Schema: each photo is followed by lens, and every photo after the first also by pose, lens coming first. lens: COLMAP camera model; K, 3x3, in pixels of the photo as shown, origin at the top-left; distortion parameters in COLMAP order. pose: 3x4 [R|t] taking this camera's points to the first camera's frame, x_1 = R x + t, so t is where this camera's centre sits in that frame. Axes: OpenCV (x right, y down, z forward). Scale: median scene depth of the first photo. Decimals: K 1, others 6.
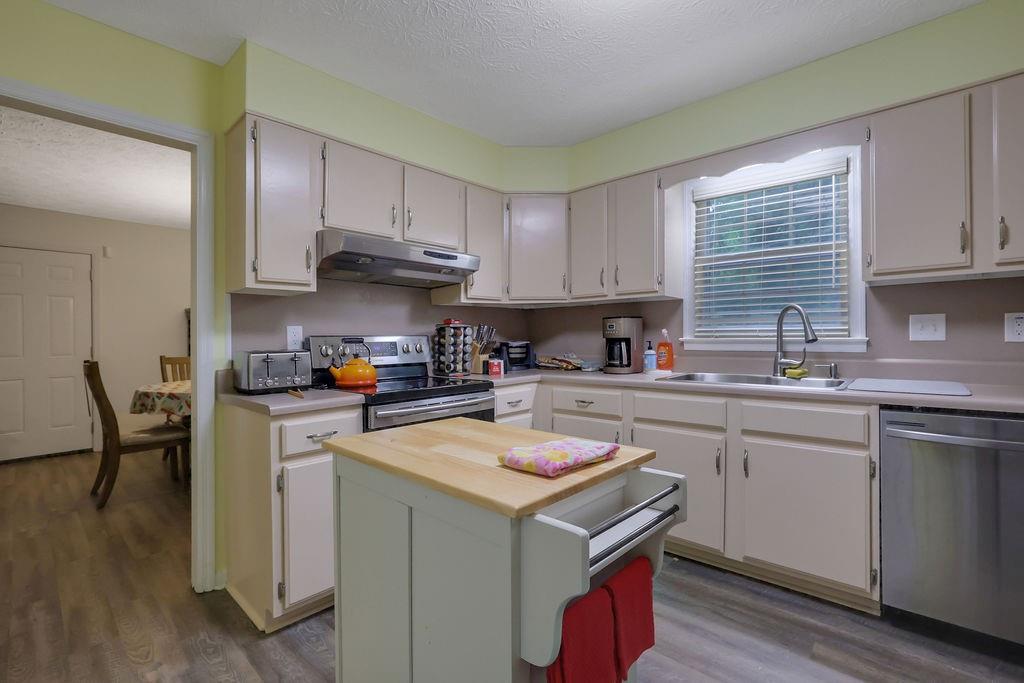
lens RADIAL K [[467.1, 0, 512.0], [0, 467.1, 341.7], [0, 0, 1]] dist [0.002174, 0.000392]
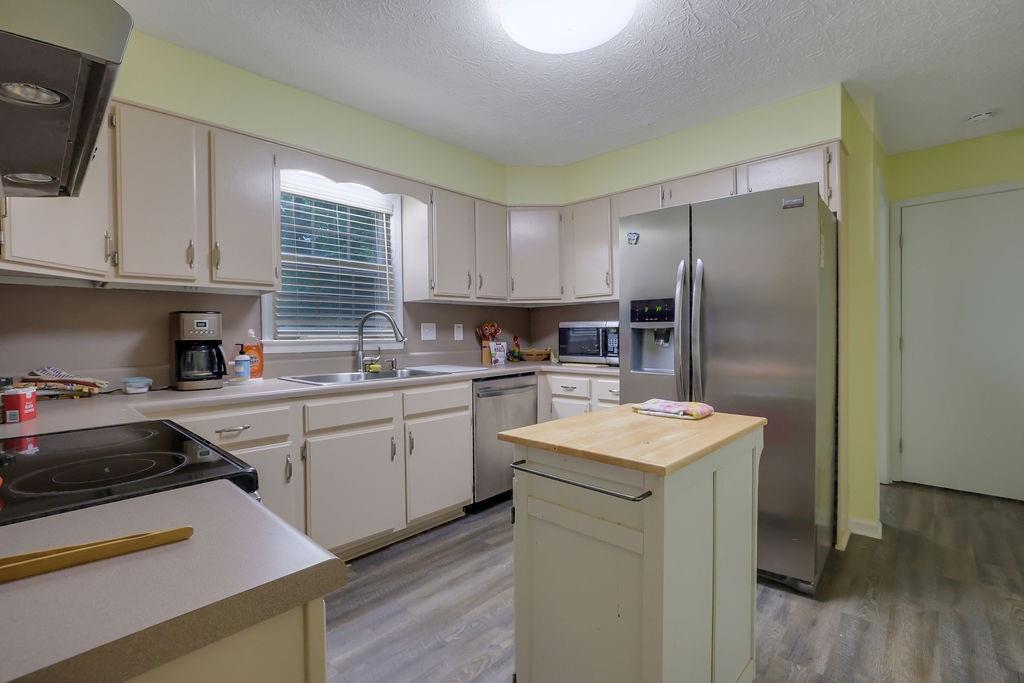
lens RADIAL K [[467.1, 0, 515.5], [0, 467.1, 339.9], [0, 0, 1]] dist [0.002174, 0.000392]
pose [[0.019133, -0.008481, 0.999781, -0.623950], [0.014444, 0.999862, 0.008205, -0.010307], [-0.999713, 0.014284, 0.019253, 0.633539]]
